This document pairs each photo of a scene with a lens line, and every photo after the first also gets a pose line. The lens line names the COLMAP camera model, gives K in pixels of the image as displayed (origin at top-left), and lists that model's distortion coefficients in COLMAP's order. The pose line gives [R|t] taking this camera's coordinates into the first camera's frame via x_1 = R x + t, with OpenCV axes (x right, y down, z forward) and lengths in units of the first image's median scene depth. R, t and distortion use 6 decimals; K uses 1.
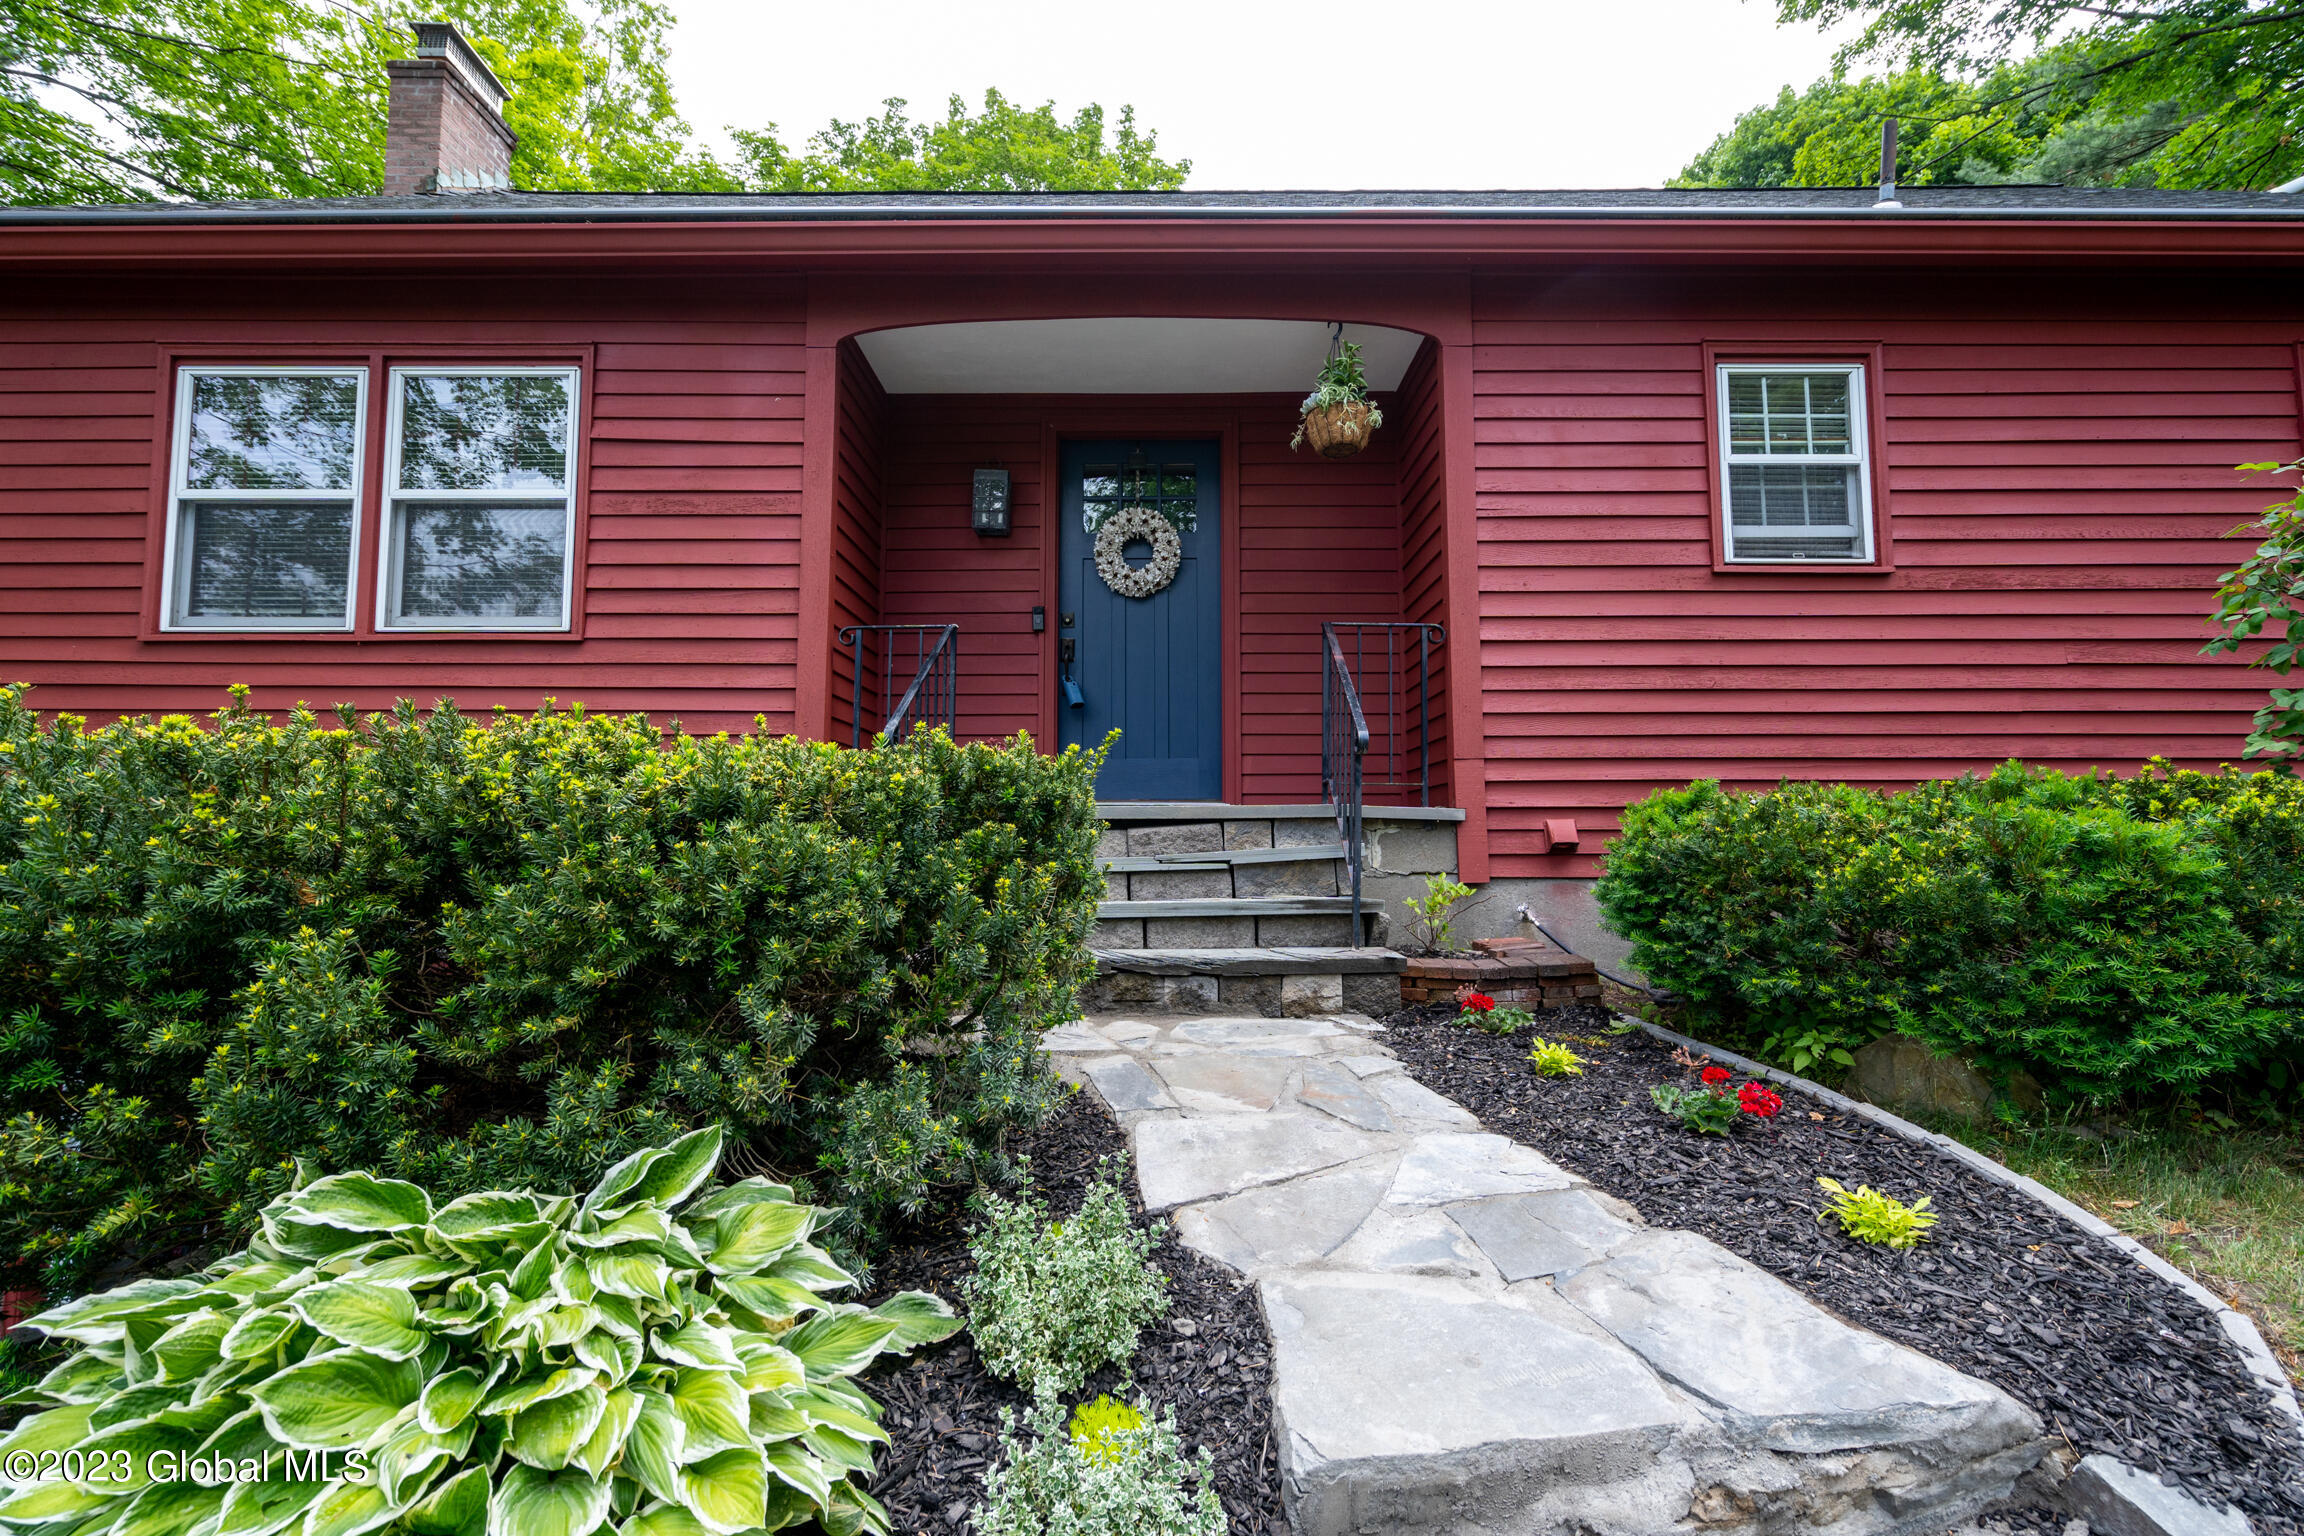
lens RADIAL K [[1078.9, 0, 1164.2], [0, 1078.9, 756.1], [0, 0, 1]] dist [-0.000532, -0.000361]
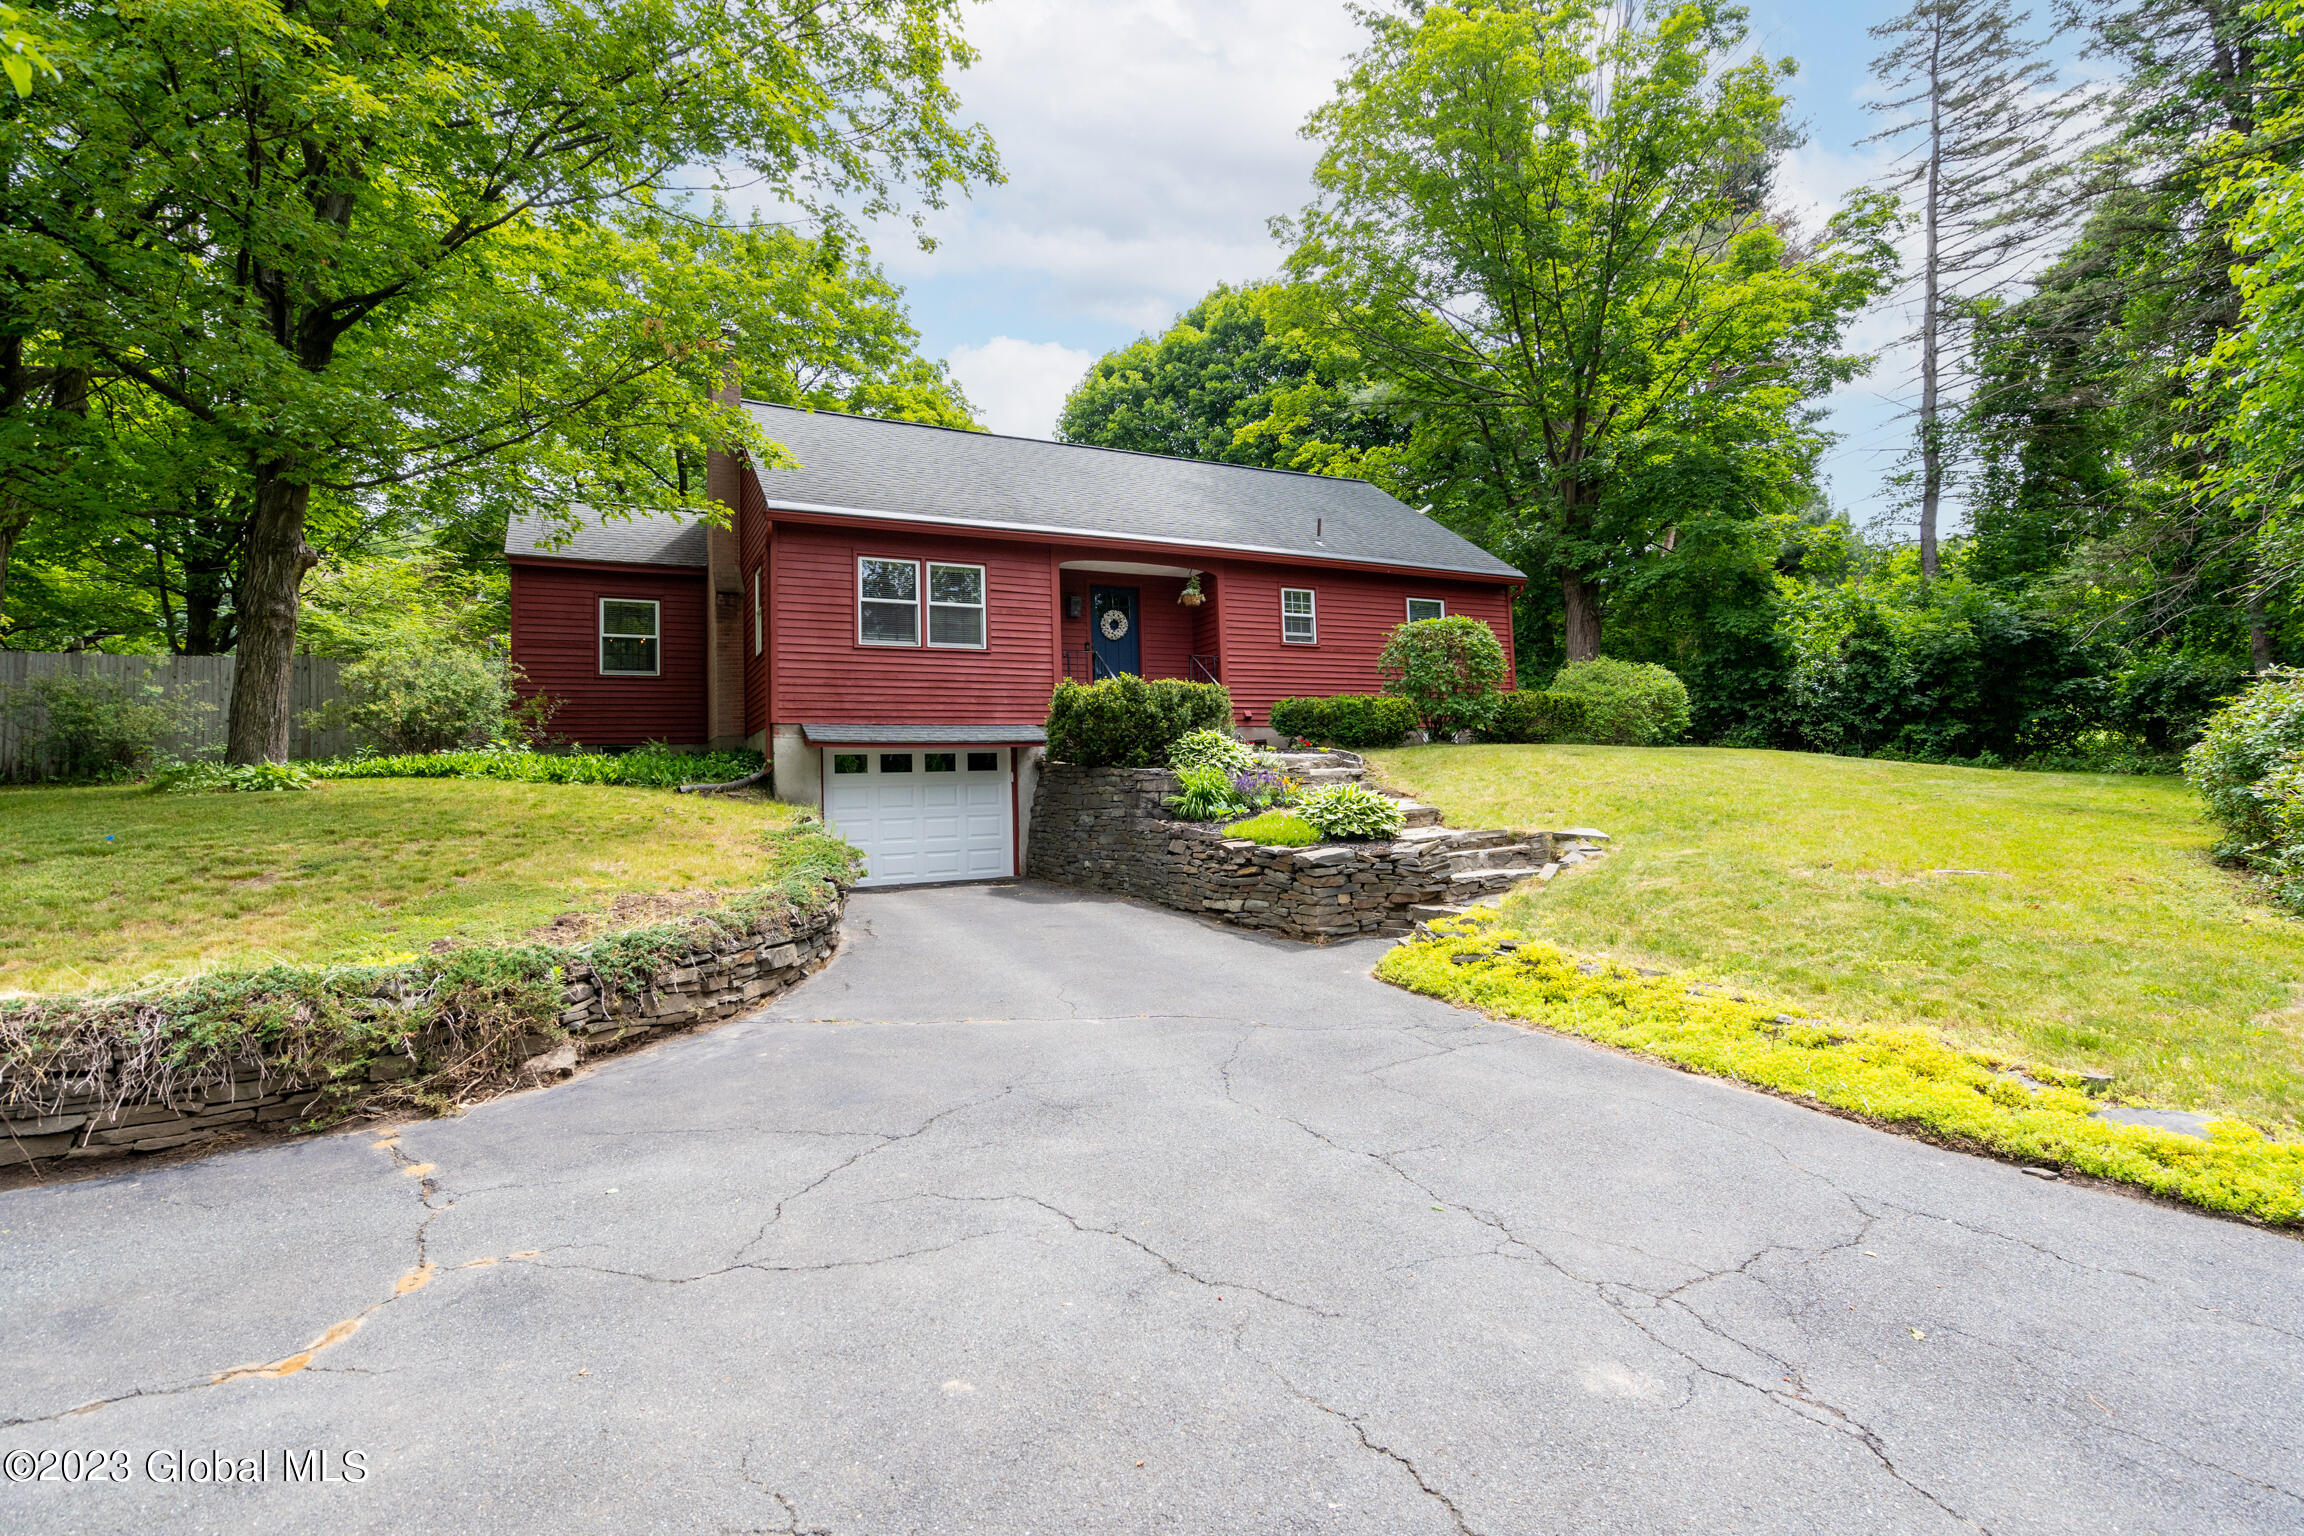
lens RADIAL K [[1117.7, 0, 1121.1], [0, 1117.7, 761.8], [0, 0, 1]] dist [-0.001639, -0.000471]
pose [[0.896414, -0.008391, 0.443139, -1.687510], [-0.009144, 0.999258, 0.037420, 0.092507], [-0.443124, -0.037596, 0.895672, -2.213741]]
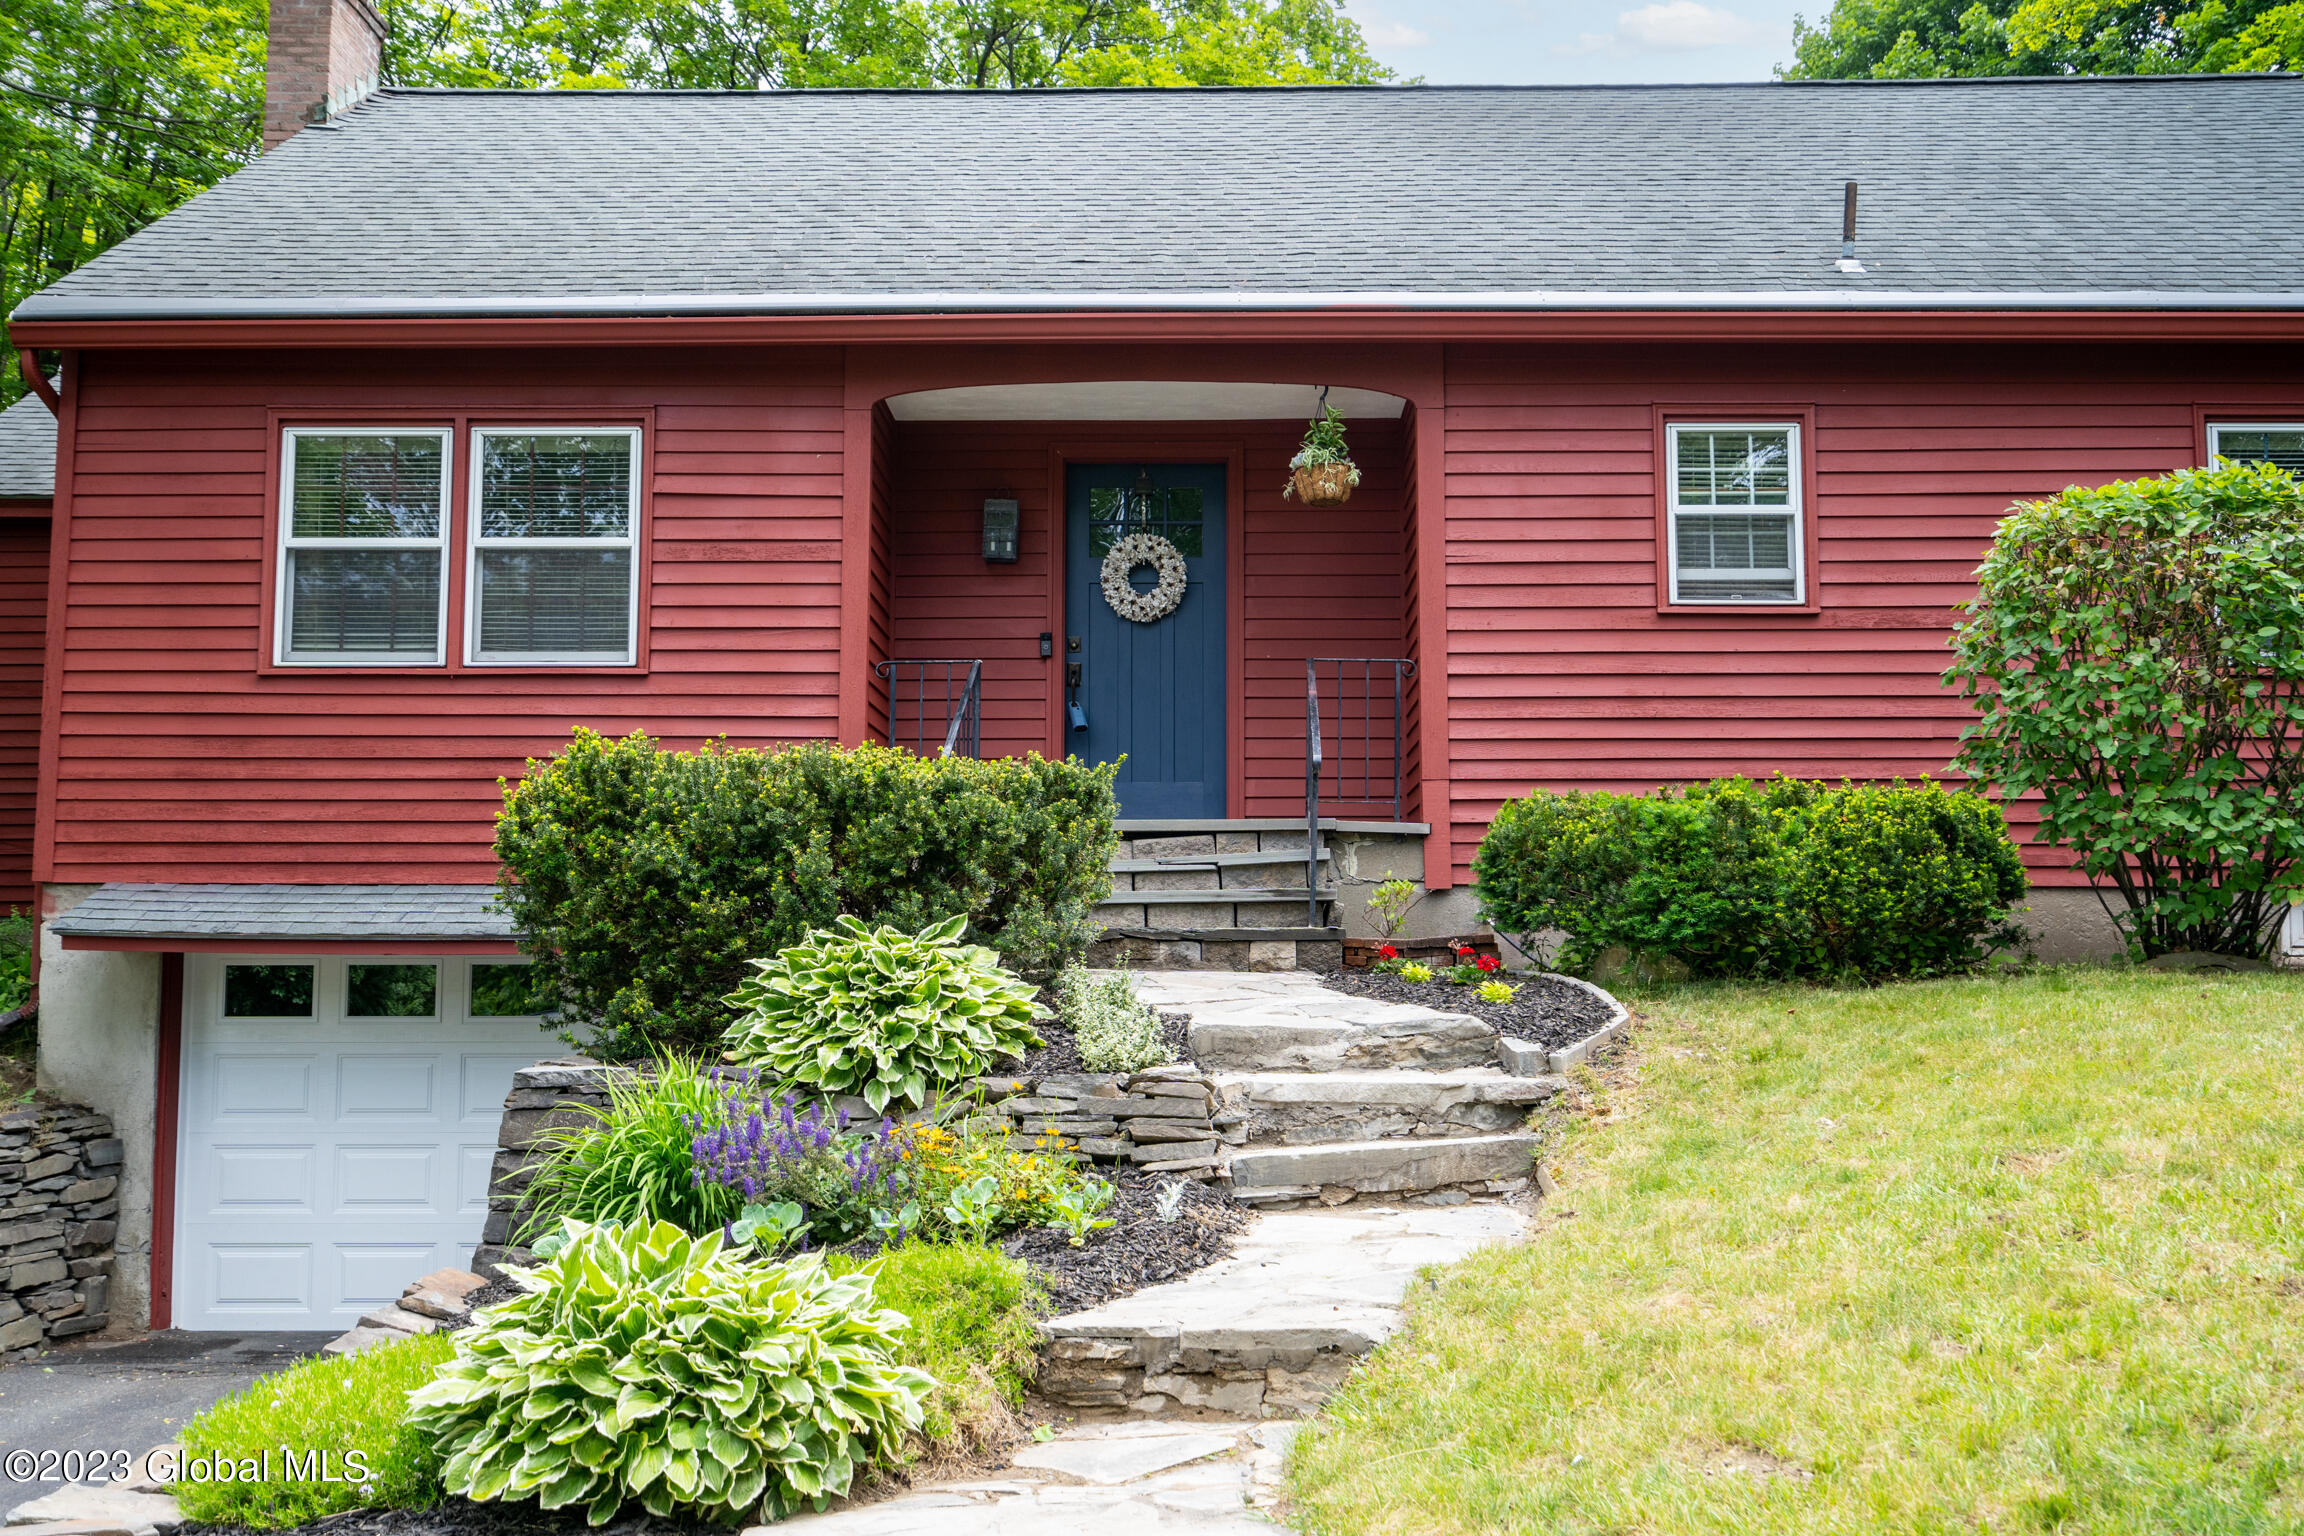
lens RADIAL K [[2329.7, 0, 1140.8], [0, 2329.7, 761.6], [0, 0, 1]] dist [0.030711, -0.013720]
pose [[0.999419, 0.000630, -0.034080, 0.056255], [-0.001338, 0.999784, -0.020745, 0.033697], [0.034060, 0.020779, 0.999204, -1.411084]]
